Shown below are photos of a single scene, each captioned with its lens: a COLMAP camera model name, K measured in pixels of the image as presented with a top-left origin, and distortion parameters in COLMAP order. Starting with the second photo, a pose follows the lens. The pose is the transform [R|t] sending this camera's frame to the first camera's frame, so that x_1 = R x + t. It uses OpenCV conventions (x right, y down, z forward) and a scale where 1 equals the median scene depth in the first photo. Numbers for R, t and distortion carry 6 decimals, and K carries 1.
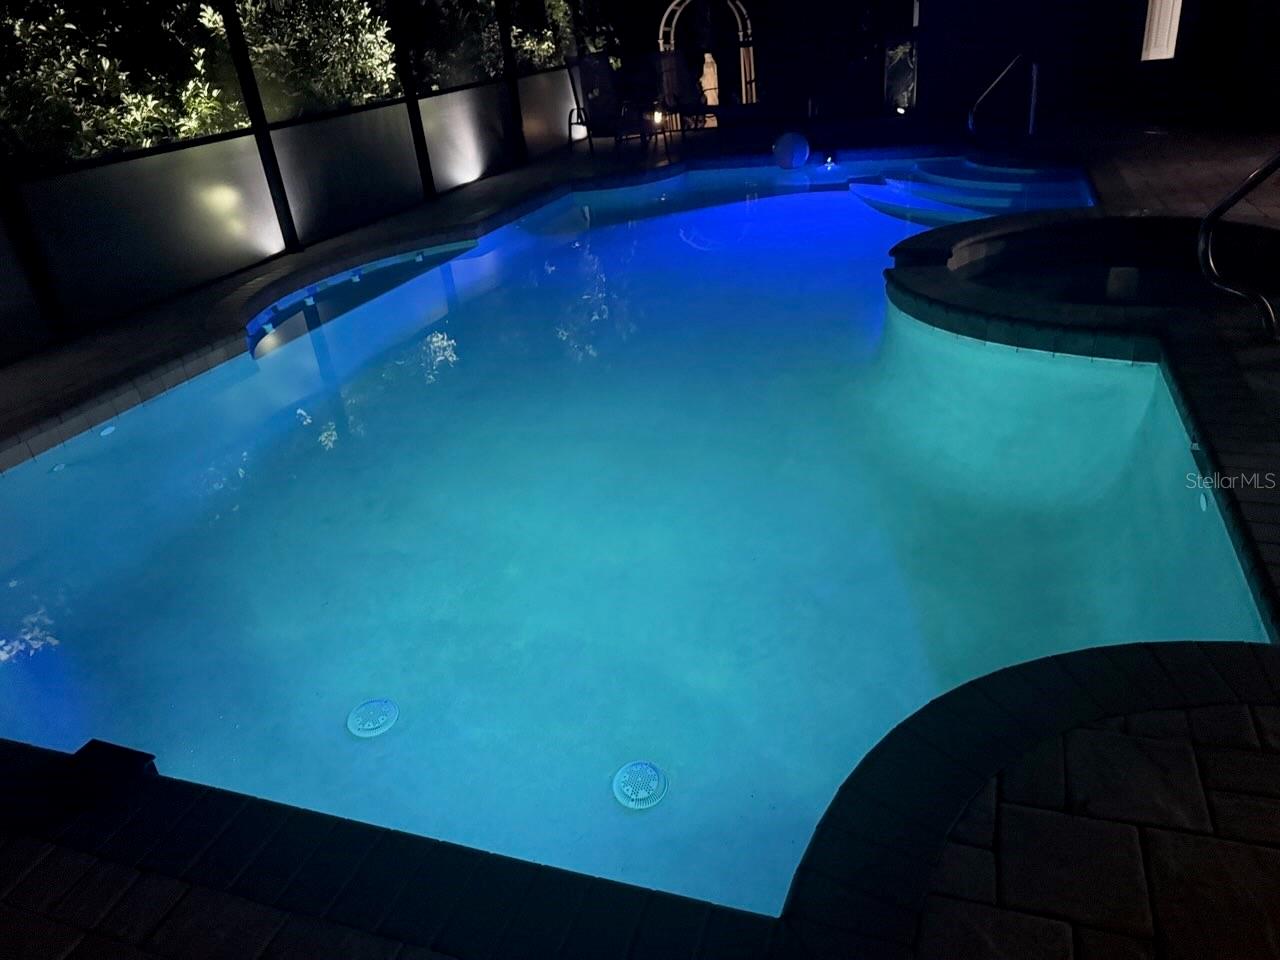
lens RADIAL K [[895.5, 0, 643.6], [0, 895.5, 484.4], [0, 0, 1]] dist [-0.032387, -0.007498]
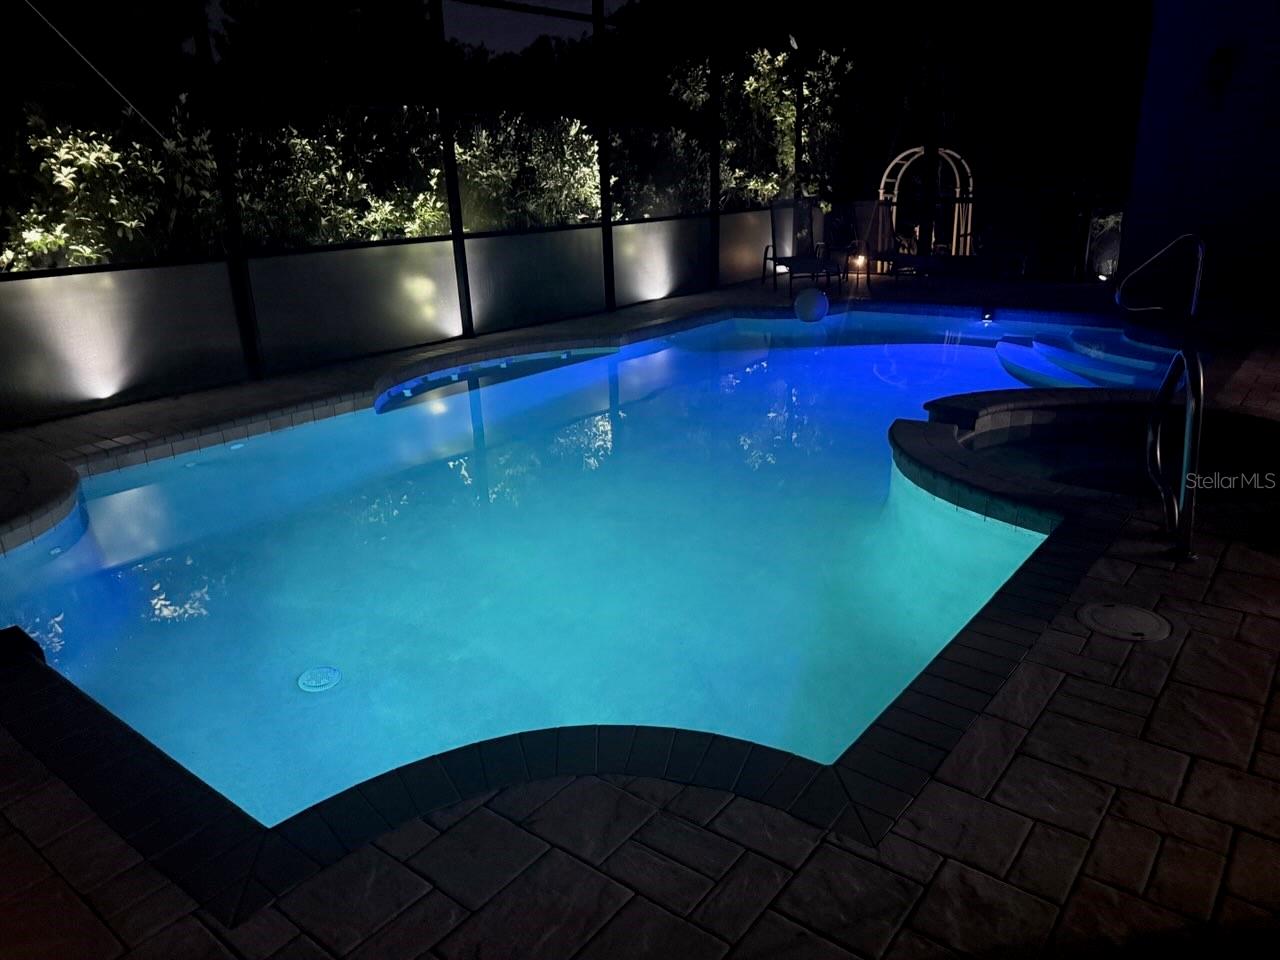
lens RADIAL K [[895.5, 0, 637.9], [0, 895.5, 470.0], [0, 0, 1]] dist [-0.032387, -0.007498]
pose [[0.941749, 0.165197, -0.292949, 0.193011], [-0.204775, 0.972629, -0.109819, -0.002912], [0.266788, 0.163411, 0.949800, -0.047195]]
